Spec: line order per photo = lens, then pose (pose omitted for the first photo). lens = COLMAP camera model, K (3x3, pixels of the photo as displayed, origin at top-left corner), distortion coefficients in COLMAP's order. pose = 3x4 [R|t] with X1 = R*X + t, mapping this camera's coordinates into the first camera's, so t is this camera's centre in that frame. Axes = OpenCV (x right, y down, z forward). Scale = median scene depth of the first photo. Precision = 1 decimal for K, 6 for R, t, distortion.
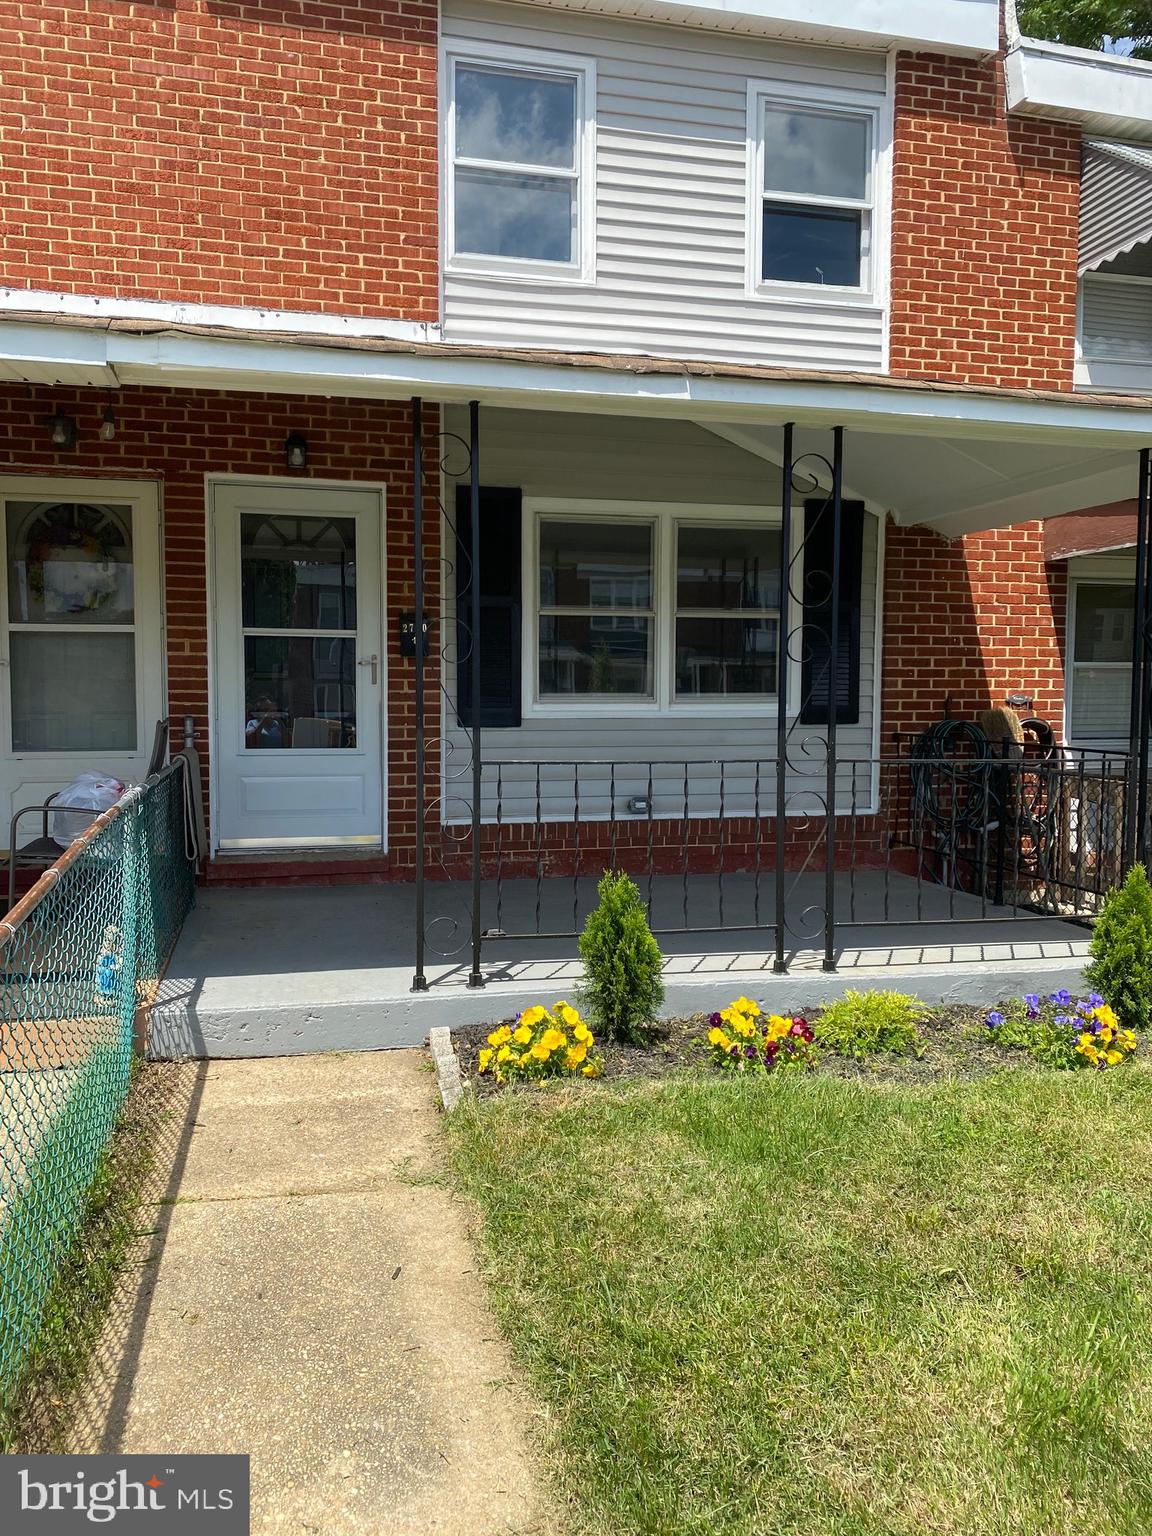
lens RADIAL K [[1185.1, 0, 576.0], [0, 1185.1, 768.0], [0, 0, 1]] dist [0.106809, -0.126651]
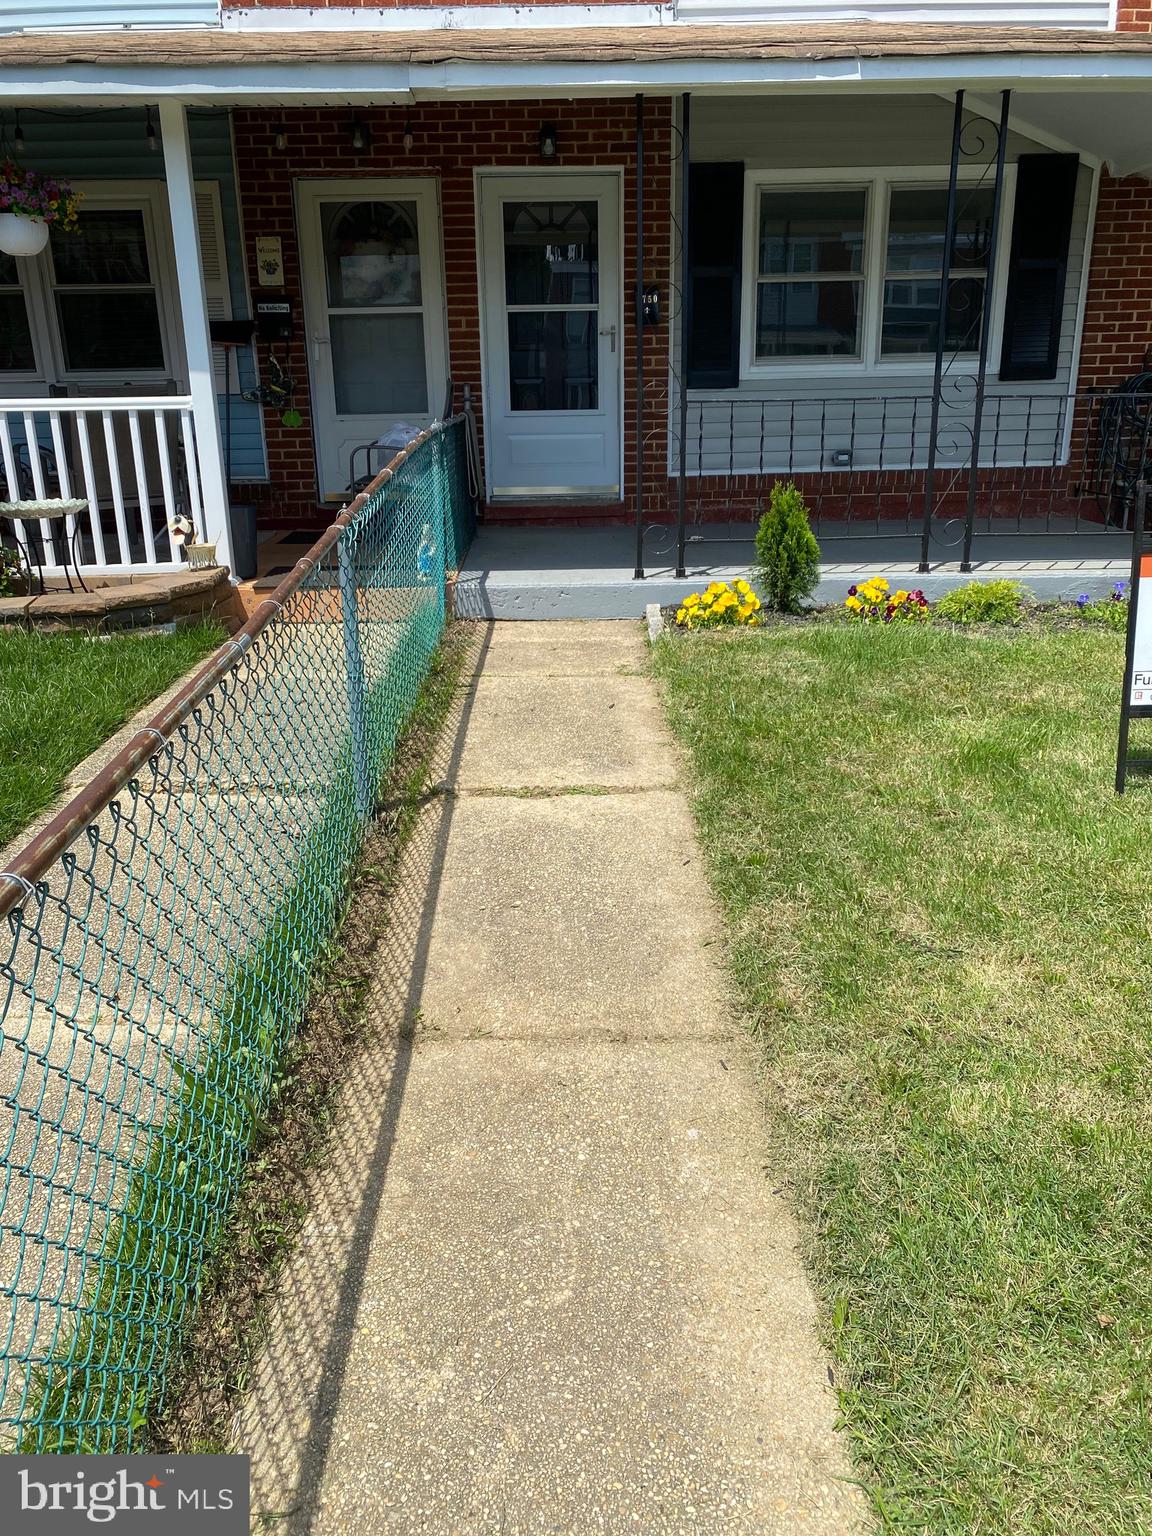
lens RADIAL K [[1177.0, 0, 576.0], [0, 1177.0, 768.0], [0, 0, 1]] dist [0.020554, -0.008994]
pose [[0.977187, 0.043032, -0.207974, 0.056447], [0.009509, 0.969410, 0.245264, 0.042735], [0.212166, -0.241646, 0.946886, -0.221553]]
